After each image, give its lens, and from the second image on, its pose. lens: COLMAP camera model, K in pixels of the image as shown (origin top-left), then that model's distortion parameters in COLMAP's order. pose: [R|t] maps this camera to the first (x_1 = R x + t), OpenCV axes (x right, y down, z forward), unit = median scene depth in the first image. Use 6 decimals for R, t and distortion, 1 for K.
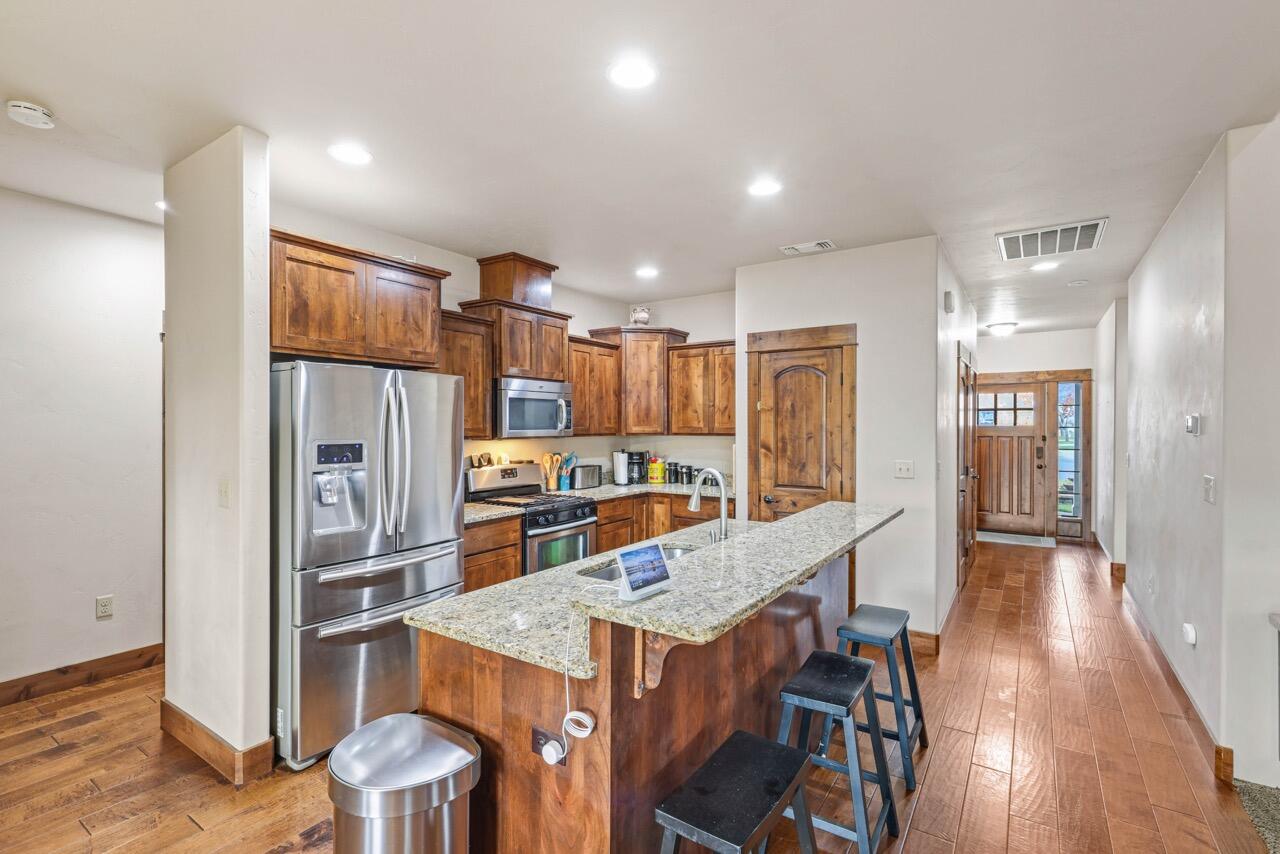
lens RADIAL K [[581.9, 0, 639.5], [0, 581.9, 424.5], [0, 0, 1]] dist [-0.013685, 0.001018]
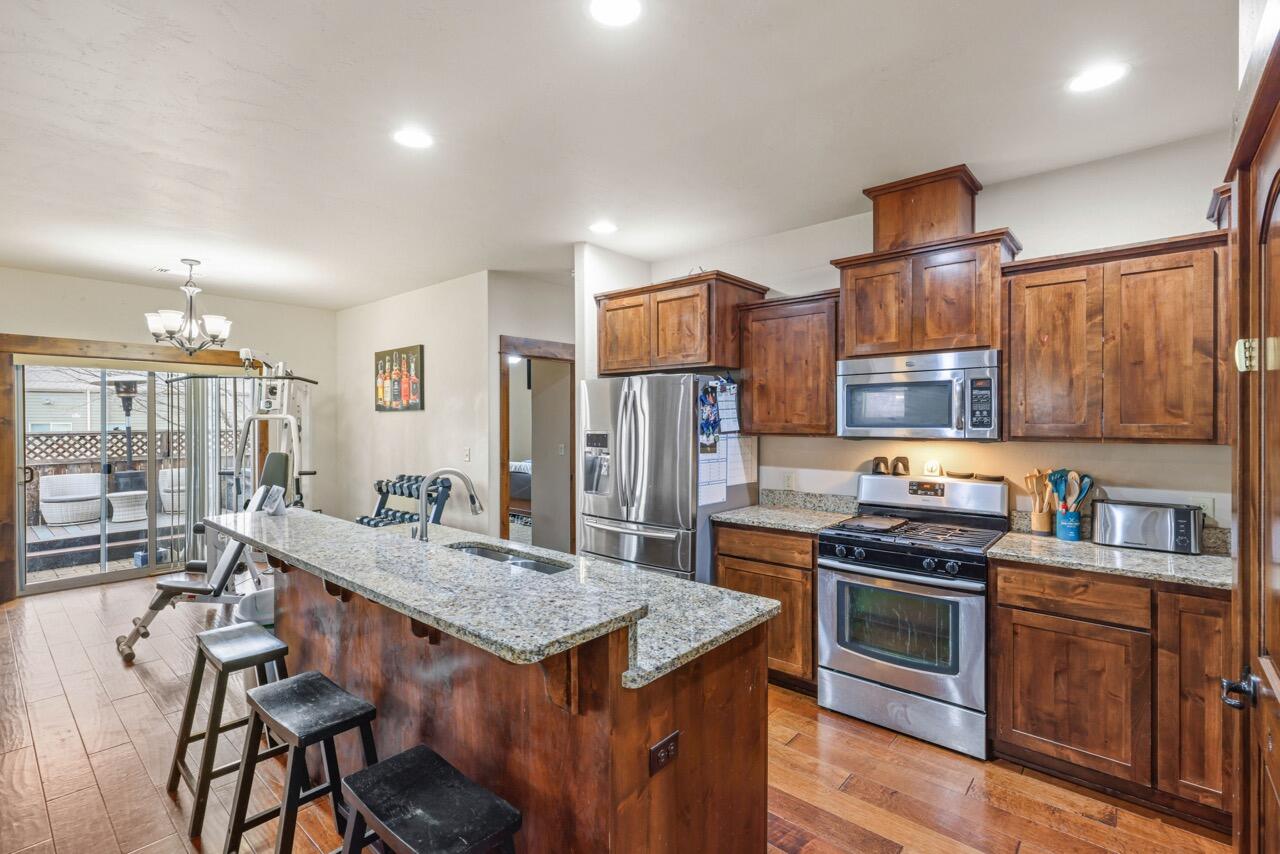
lens RADIAL K [[581.9, 0, 635.7], [0, 581.9, 428.2], [0, 0, 1]] dist [-0.013685, 0.001018]
pose [[-0.131453, 0.011430, -0.991256, 0.185629], [0.001120, 0.999935, 0.011382, 0.000655], [0.991322, 0.000386, -0.131458, 0.264550]]
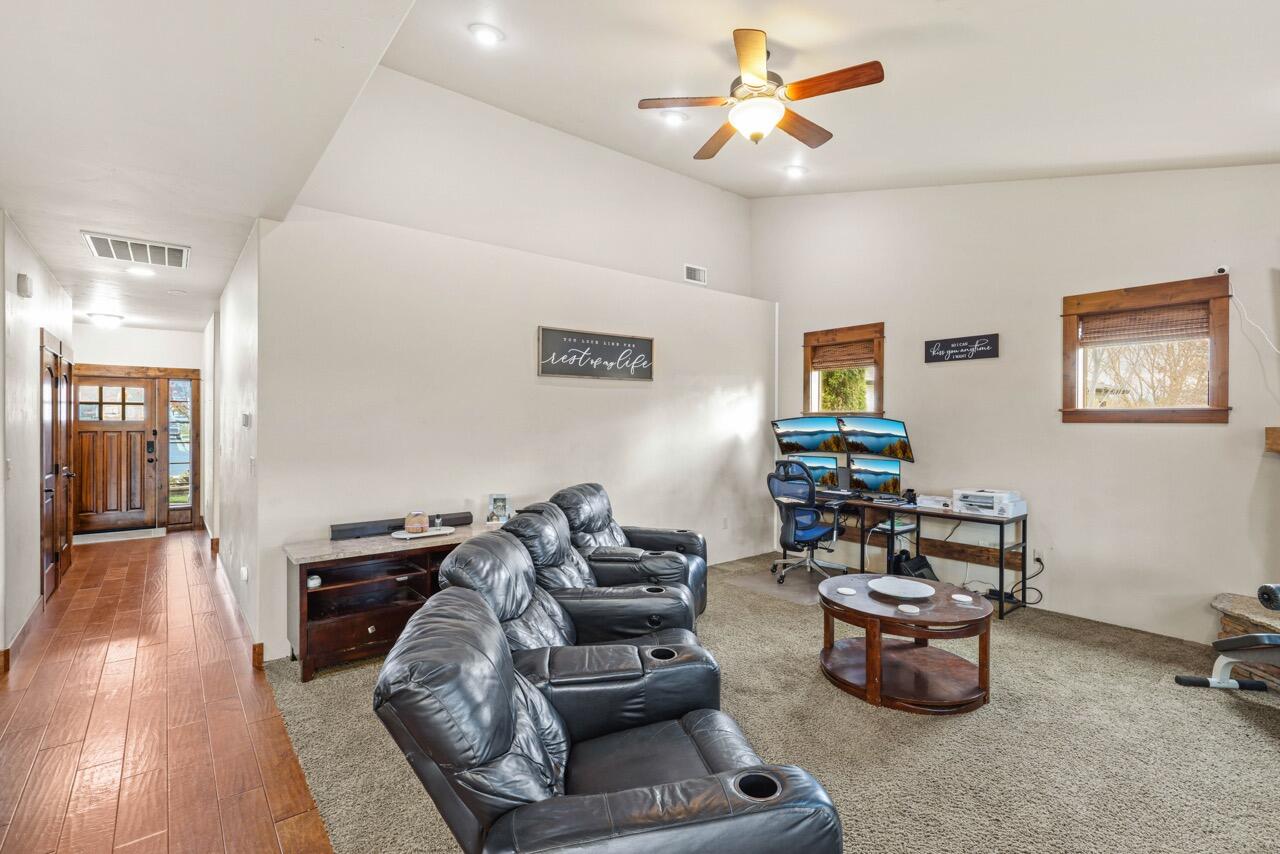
lens RADIAL K [[581.9, 0, 647.0], [0, 581.9, 427.2], [0, 0, 1]] dist [-0.013685, 0.001018]
pose [[0.283203, -0.005222, 0.959046, -0.043697], [-0.007726, 0.999940, 0.007726, -0.000731], [-0.959029, -0.009598, 0.283146, -0.155765]]
